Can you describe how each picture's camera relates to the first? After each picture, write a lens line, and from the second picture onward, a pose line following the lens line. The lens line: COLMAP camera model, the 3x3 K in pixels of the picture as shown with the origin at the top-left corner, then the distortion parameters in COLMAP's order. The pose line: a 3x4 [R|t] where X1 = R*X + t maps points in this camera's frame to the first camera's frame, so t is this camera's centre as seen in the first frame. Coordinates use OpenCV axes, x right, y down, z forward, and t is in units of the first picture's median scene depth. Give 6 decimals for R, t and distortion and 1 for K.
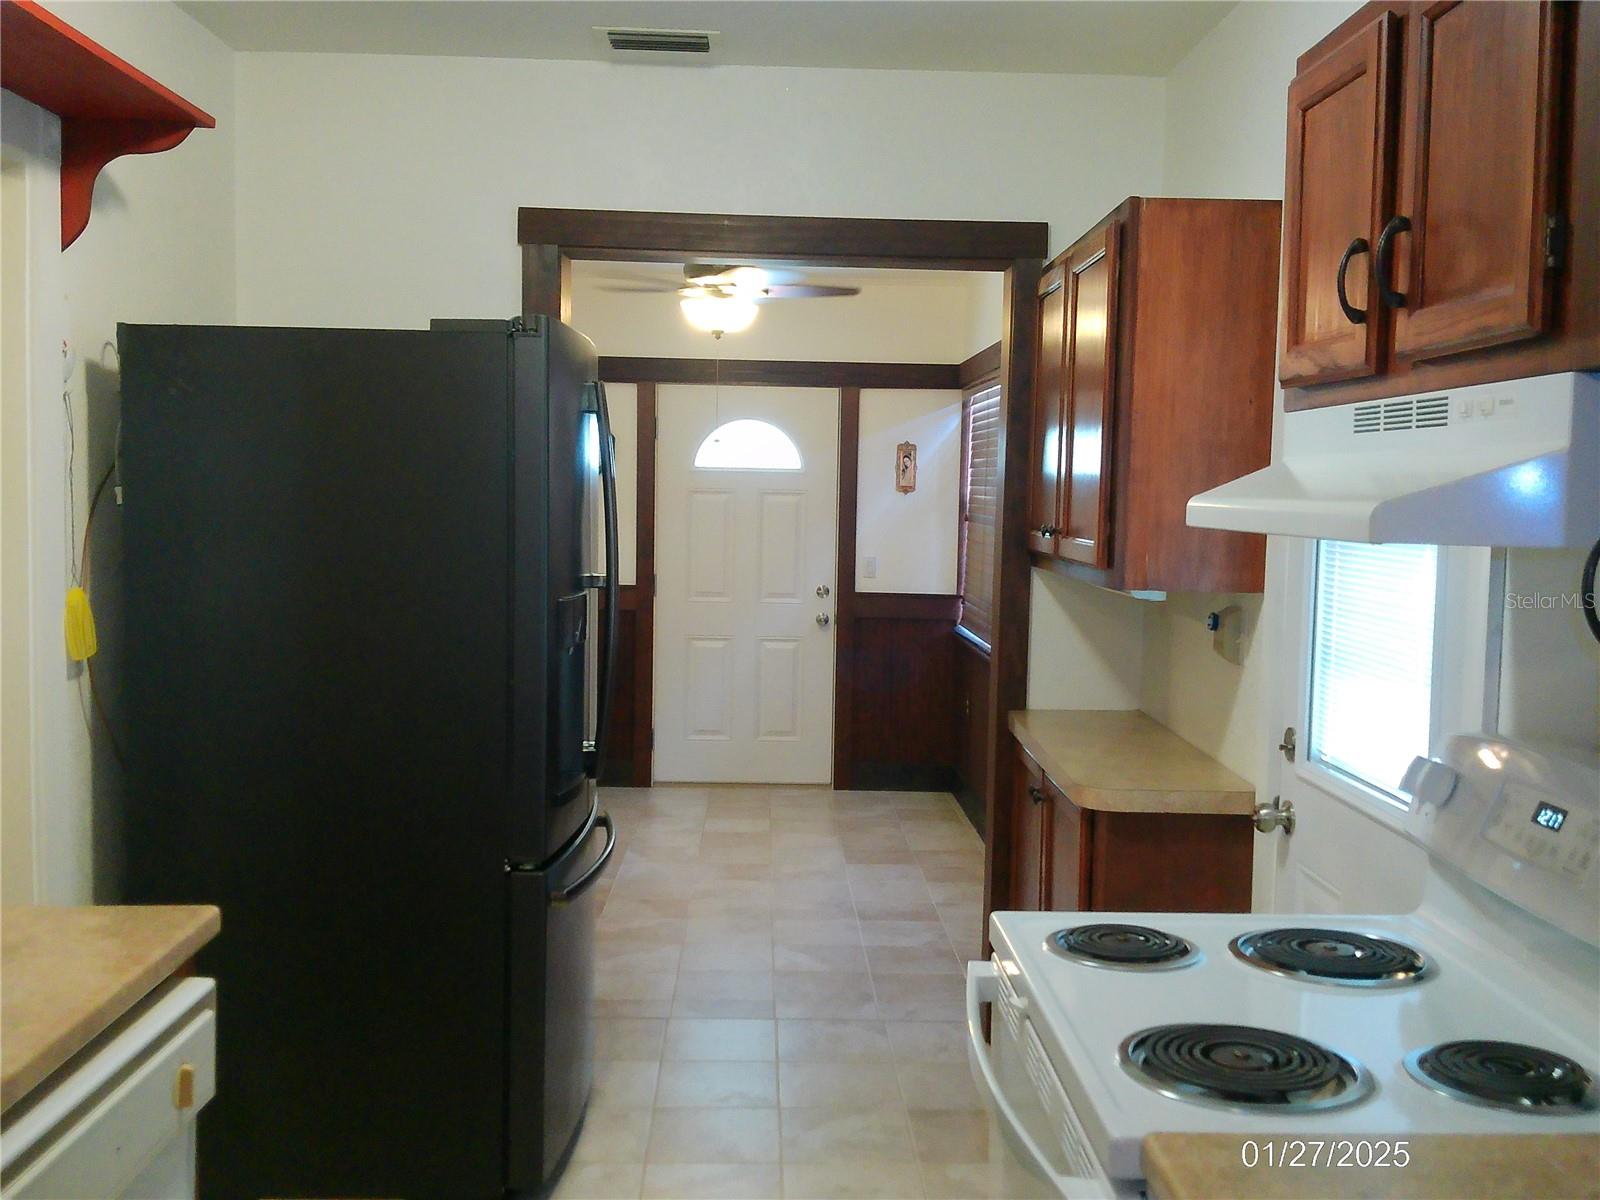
lens RADIAL K [[1612.1, 0, 832.4], [0, 1612.1, 605.8], [0, 0, 1]] dist [0.266997, -0.926244]
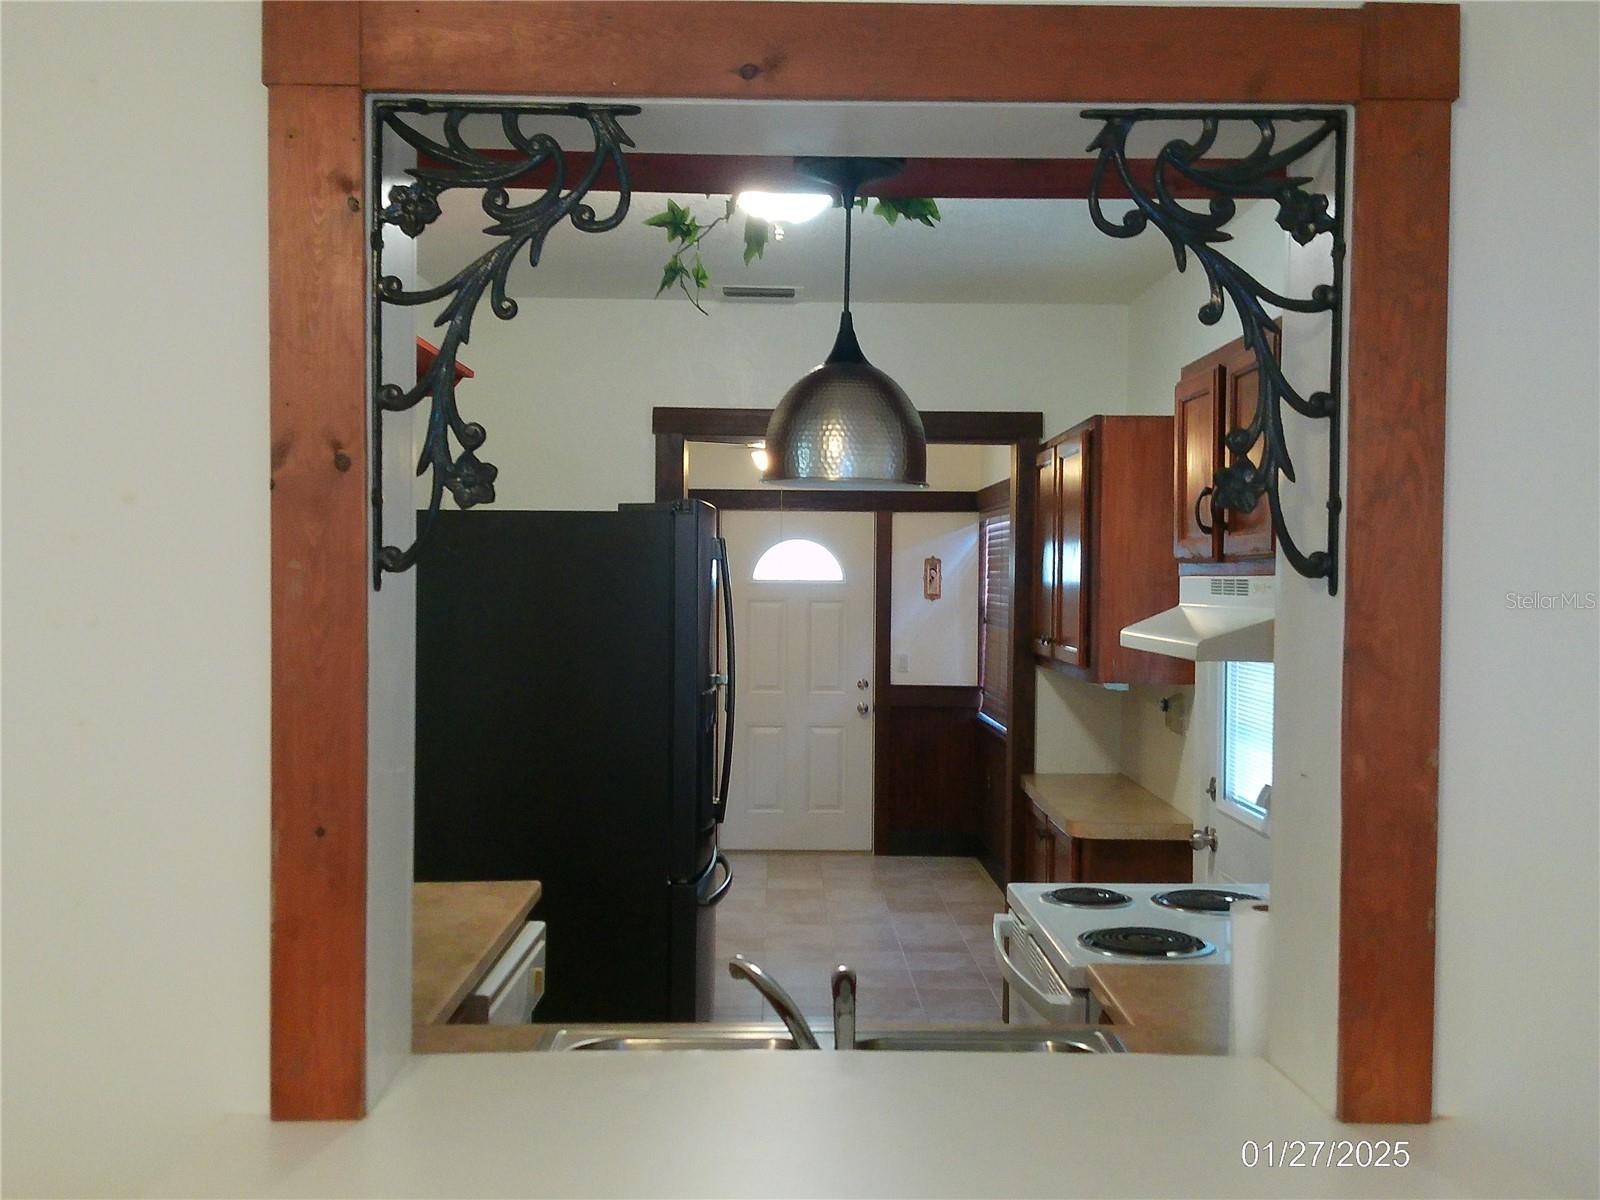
lens RADIAL K [[1601.1, 0, 809.4], [0, 1601.1, 604.3], [0, 0, 1]] dist [0.134977, -0.313537]
pose [[0.999618, -0.012071, -0.024862, -0.022494], [0.010610, 0.998254, -0.058098, 0.000379], [0.025520, 0.057812, 0.998001, -0.244477]]
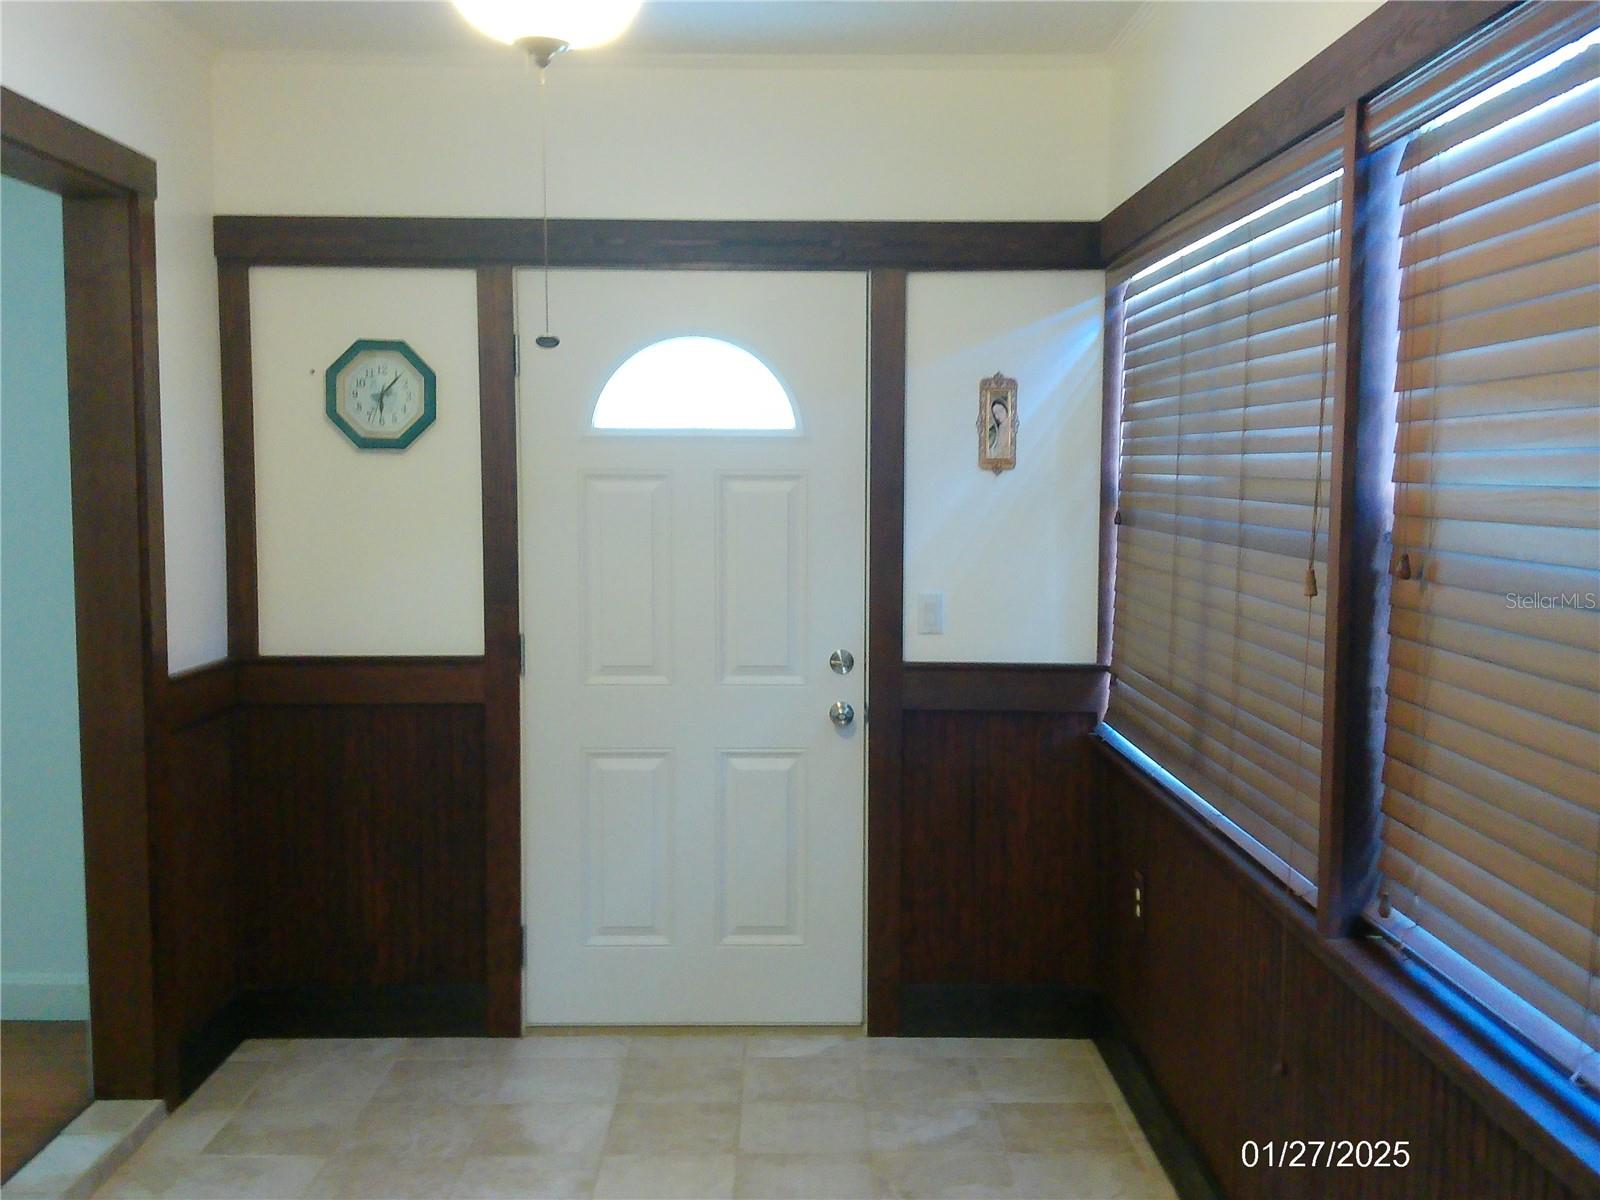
lens RADIAL K [[1594.8, 0, 800.0], [0, 1594.8, 600.0], [0, 0, 1]] dist [-0.001768, -0.306750]
pose [[0.998911, -0.013525, -0.044658, 0.005926], [0.013113, 0.999869, -0.009493, -0.035901], [0.044780, 0.008897, 0.998957, 0.712084]]
